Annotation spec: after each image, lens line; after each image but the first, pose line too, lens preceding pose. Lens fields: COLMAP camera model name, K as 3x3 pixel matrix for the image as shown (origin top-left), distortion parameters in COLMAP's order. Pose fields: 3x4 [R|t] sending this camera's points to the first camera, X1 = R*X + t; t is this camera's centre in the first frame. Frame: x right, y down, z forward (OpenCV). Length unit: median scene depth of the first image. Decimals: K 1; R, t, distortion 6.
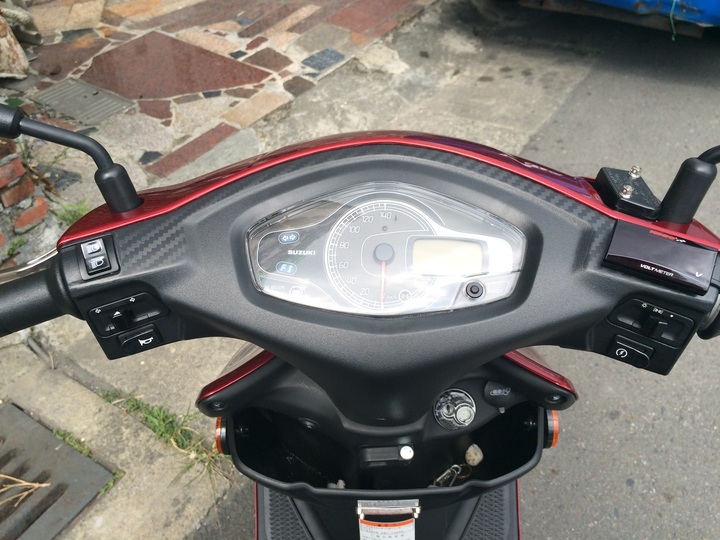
lens RADIAL K [[630.3, 0, 360.6], [0, 630.3, 270.3], [0, 0, 1]] dist [-0.002310, -0.009040]
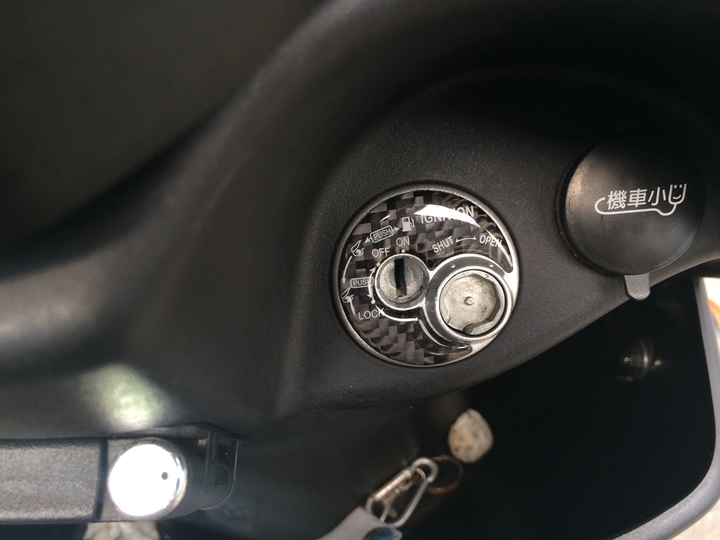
lens RADIAL K [[630.3, 0, 358.7], [0, 630.3, 269.1], [0, 0, 1]] dist [-0.002310, -0.009040]
pose [[0.998869, 0.036655, 0.030289, 0.117368], [-0.038865, 0.996357, 0.075911, 0.200899], [-0.027396, -0.077002, 0.996654, 0.773770]]
